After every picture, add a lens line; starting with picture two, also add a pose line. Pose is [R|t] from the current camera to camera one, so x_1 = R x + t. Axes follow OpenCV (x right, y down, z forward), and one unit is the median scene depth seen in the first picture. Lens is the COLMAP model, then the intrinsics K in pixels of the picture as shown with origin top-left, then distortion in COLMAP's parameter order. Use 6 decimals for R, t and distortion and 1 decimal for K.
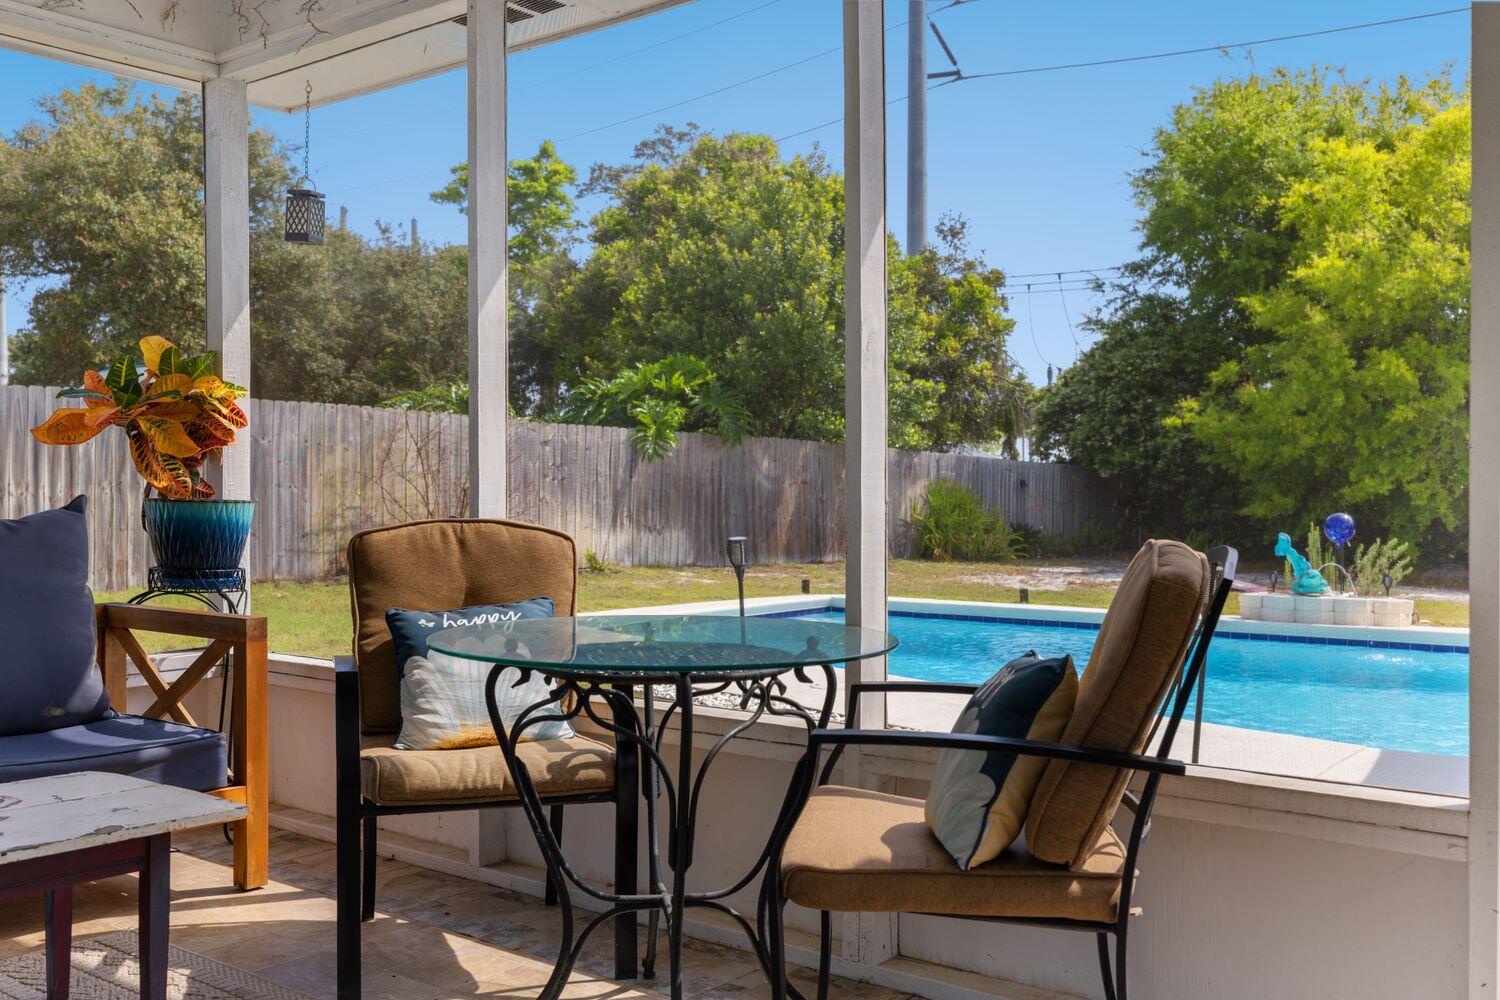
lens RADIAL K [[1430.8, 0, 751.6], [0, 1430.8, 507.7], [0, 0, 1]] dist [0.000868, 0.000000]
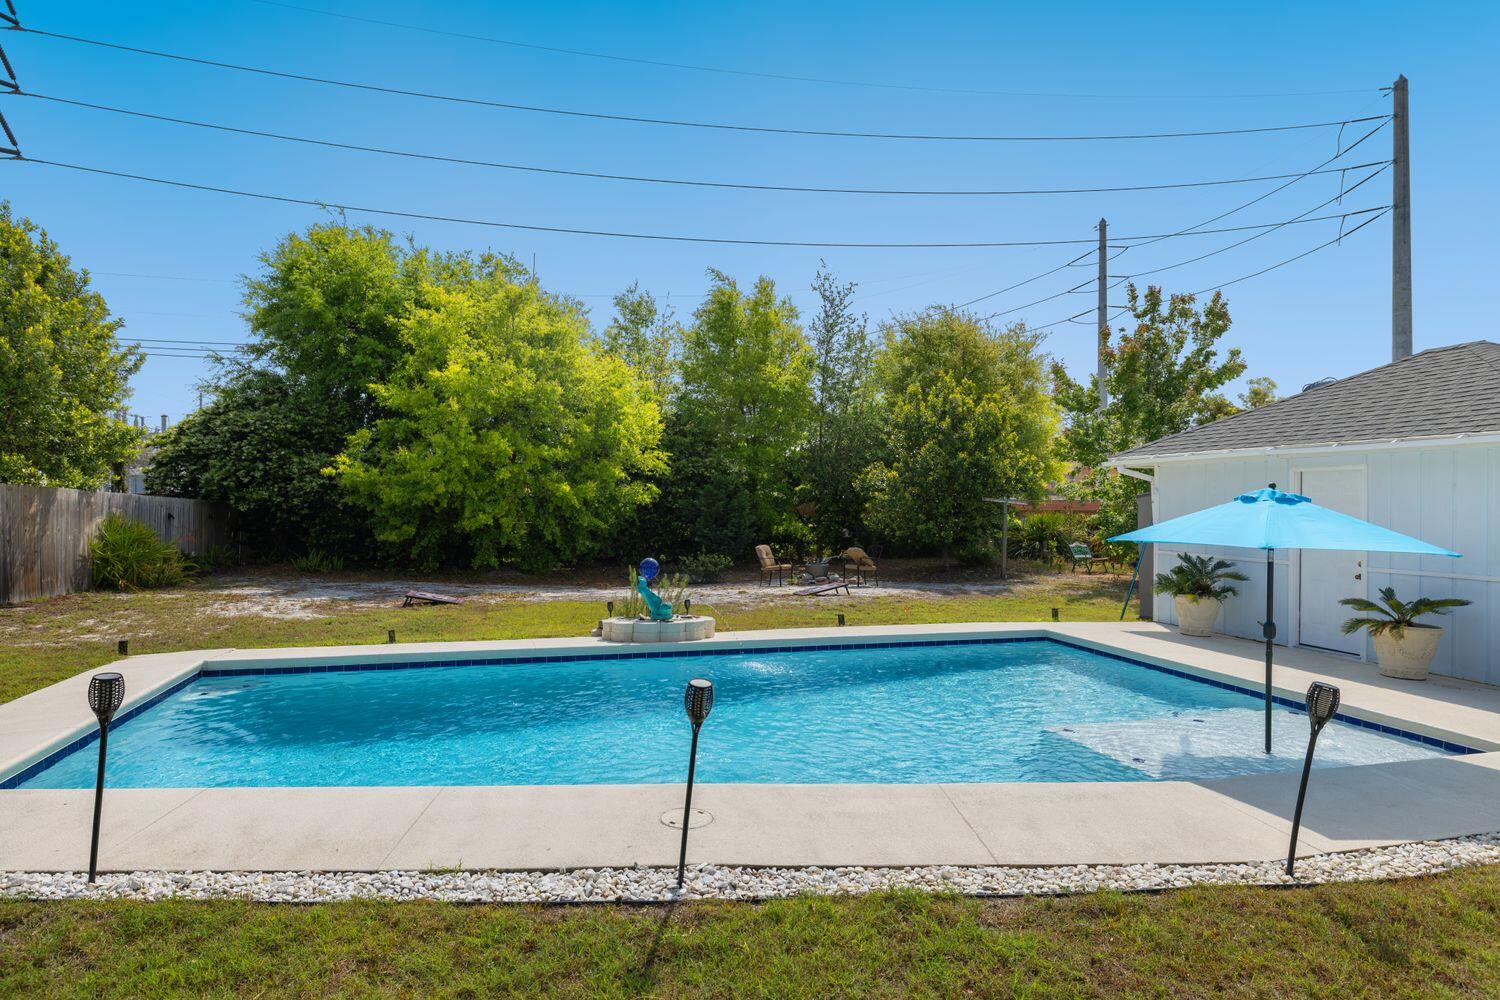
lens RADIAL K [[850.6, 0, 747.0], [0, 850.6, 497.5], [0, 0, 1]] dist [0.001174, 0.000309]
pose [[0.582830, 0.006894, 0.812565, -0.133323], [0.006956, 0.999885, -0.013472, -0.024723], [-0.812564, 0.013504, 0.582715, 0.242438]]
